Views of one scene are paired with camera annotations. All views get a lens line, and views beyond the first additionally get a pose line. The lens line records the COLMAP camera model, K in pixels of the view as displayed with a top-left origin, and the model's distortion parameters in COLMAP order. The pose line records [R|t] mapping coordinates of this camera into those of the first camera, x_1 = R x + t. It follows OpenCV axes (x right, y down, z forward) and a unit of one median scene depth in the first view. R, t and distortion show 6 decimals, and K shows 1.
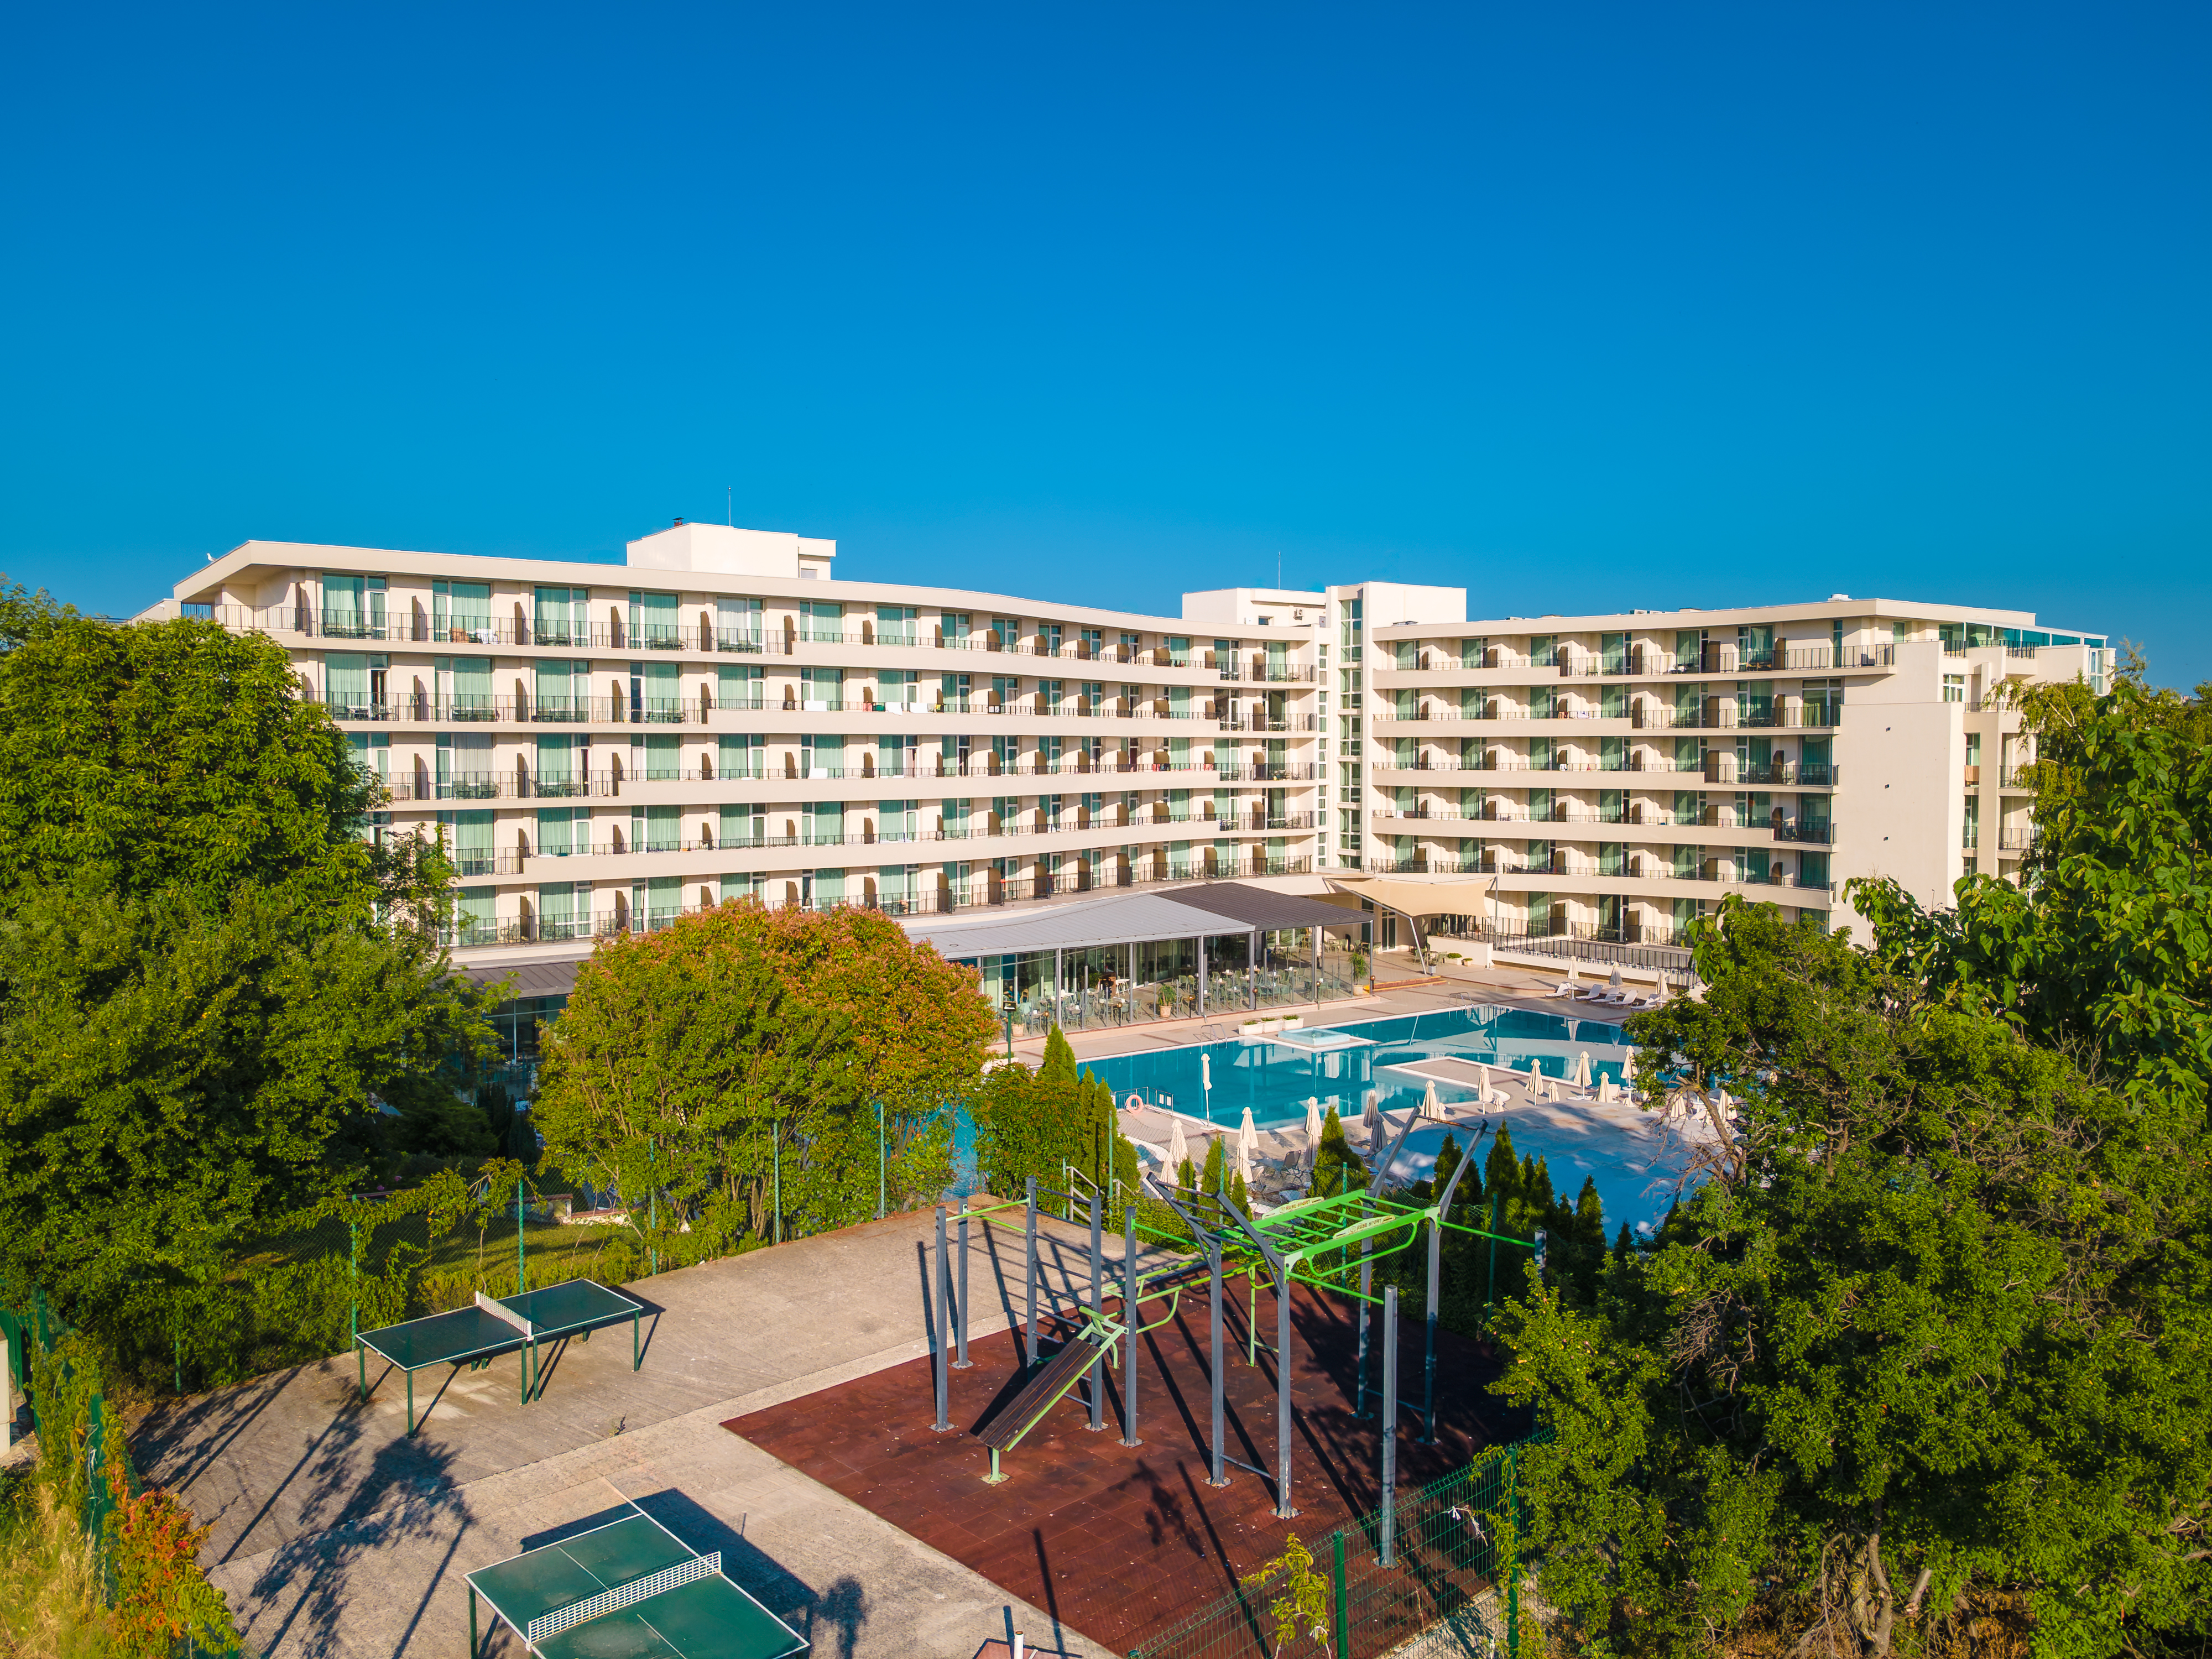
lens RADIAL K [[1574.7, 0, 1108.4], [0, 1574.7, 784.5], [0, 0, 1]] dist [0.041182, -0.001137]
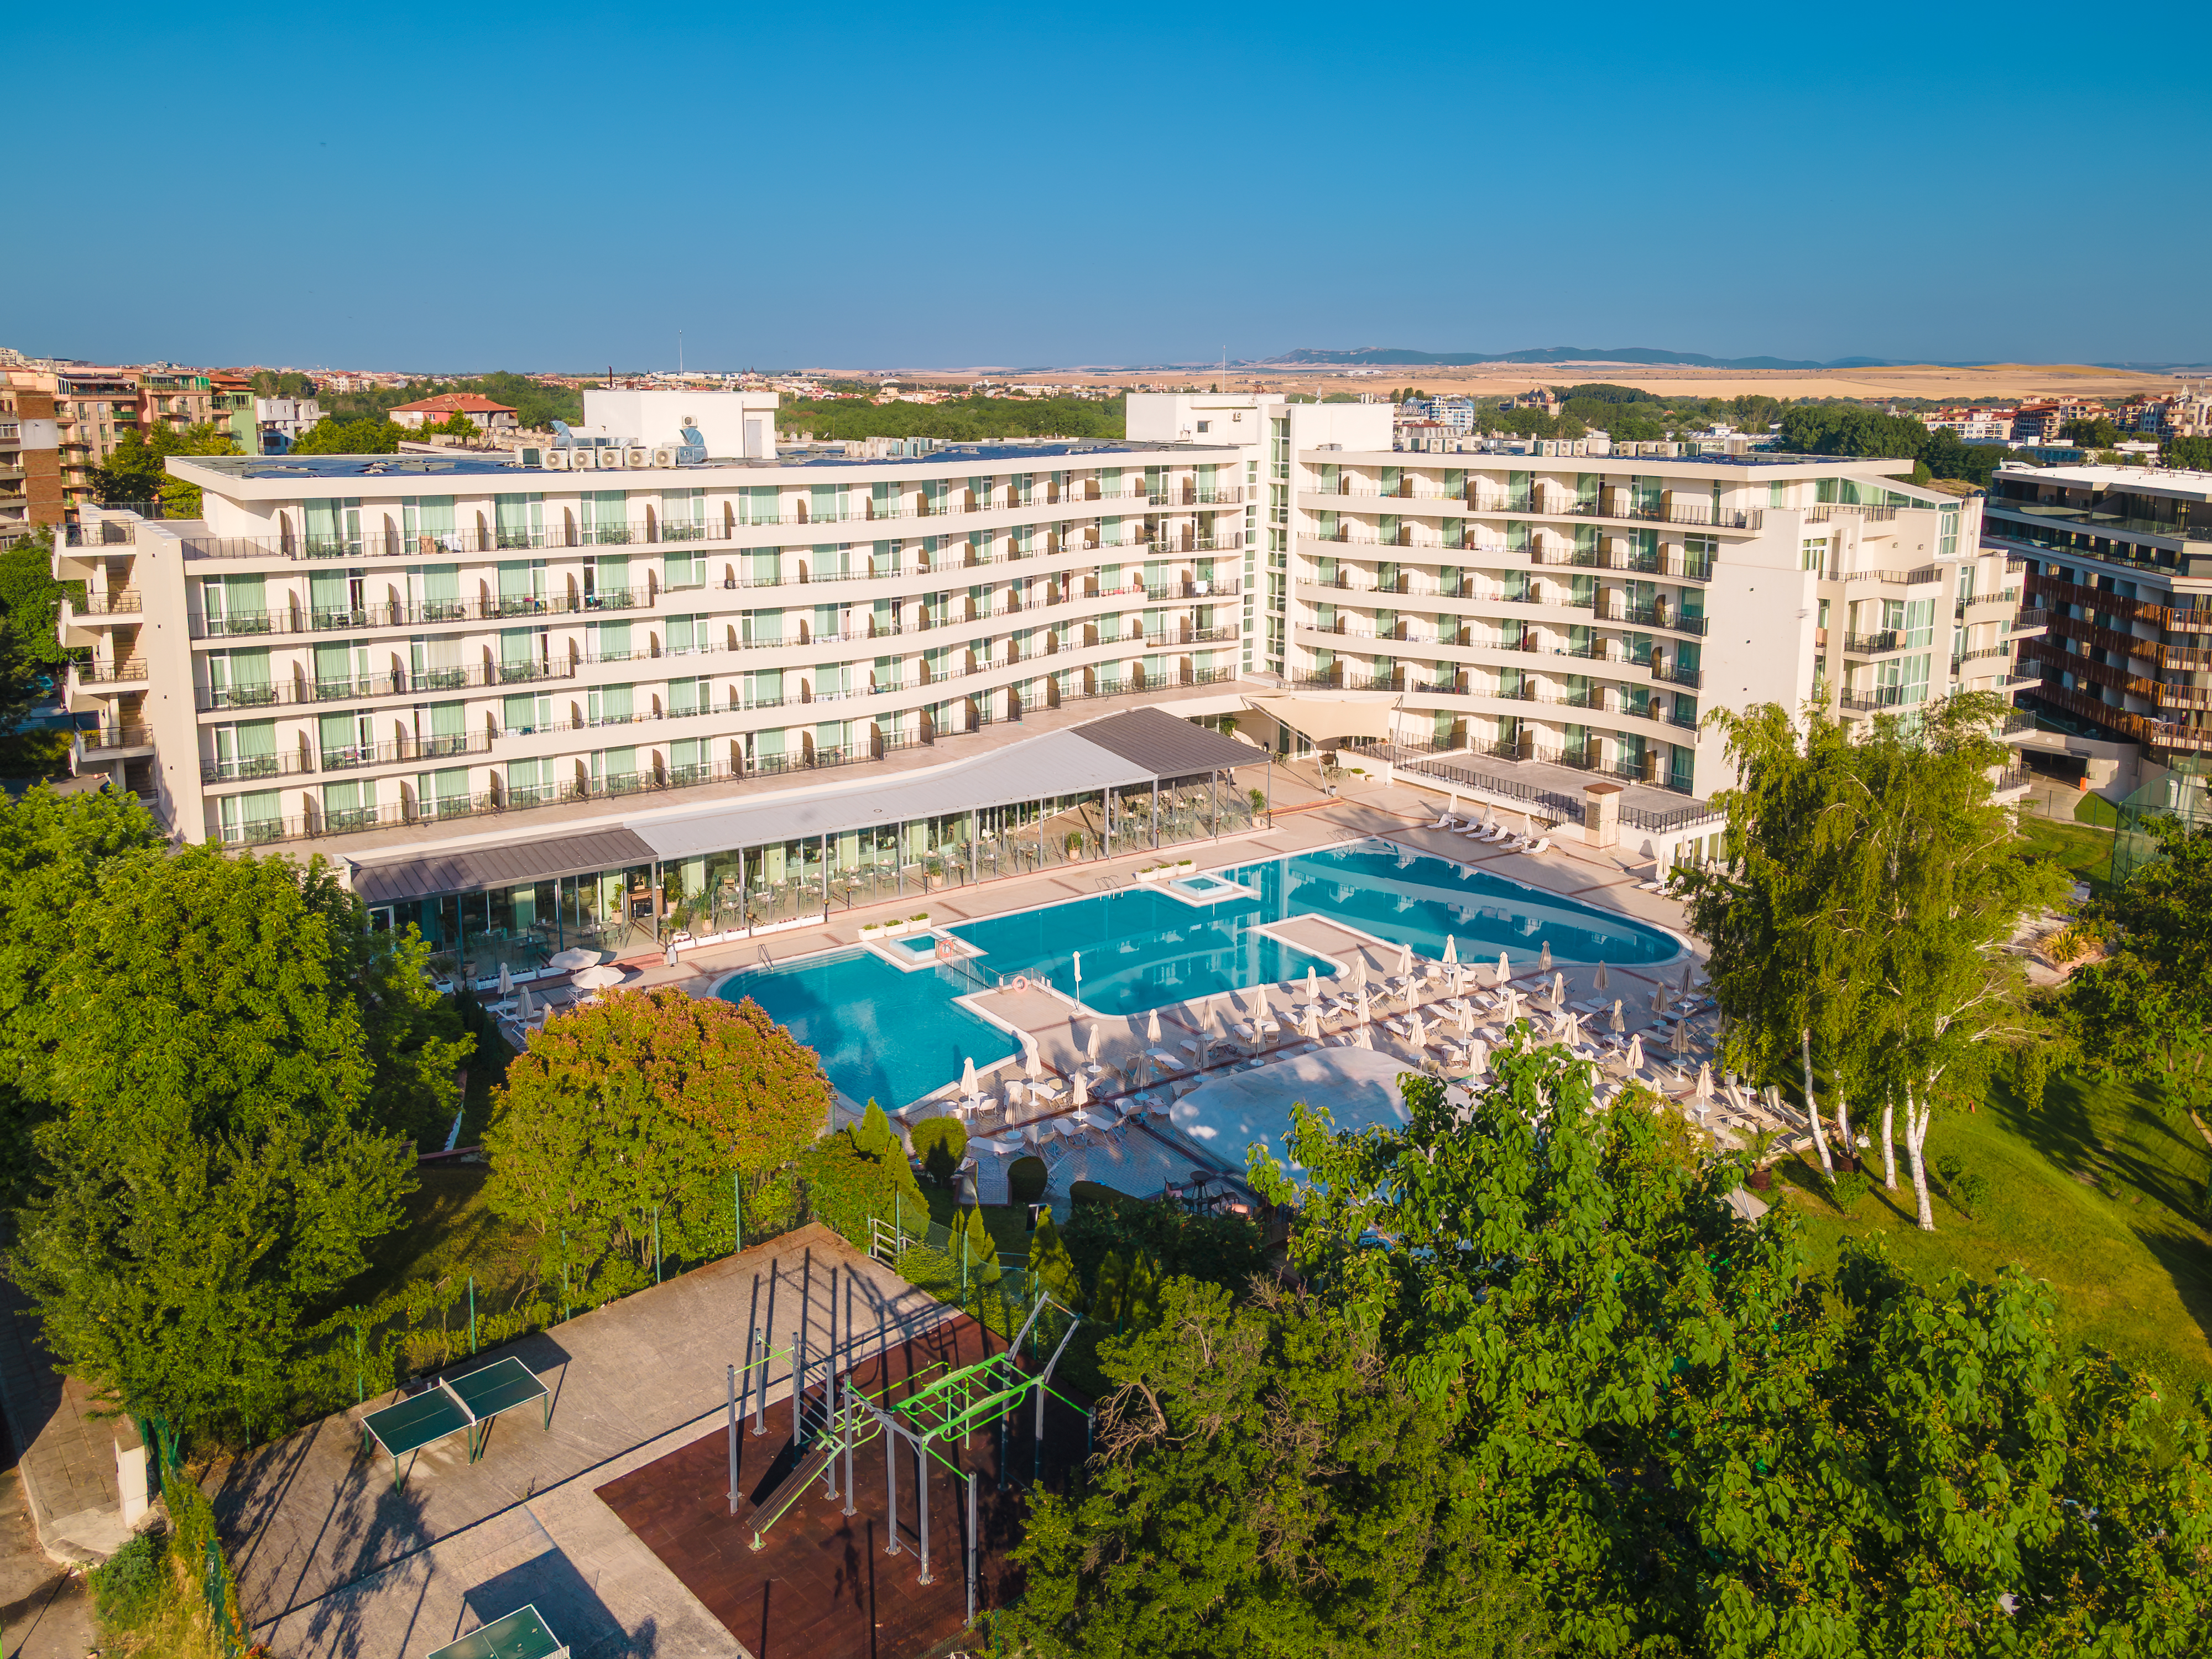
lens RADIAL K [[1634.3, 0, 1104.3], [0, 1634.3, 611.8], [0, 0, 1]] dist [0.039825, -0.003477]
pose [[0.999912, 0.011690, -0.006311, 0.057650], [-0.010890, 0.993350, 0.114619, -0.144522], [0.007609, -0.114540, 0.993389, -0.116783]]
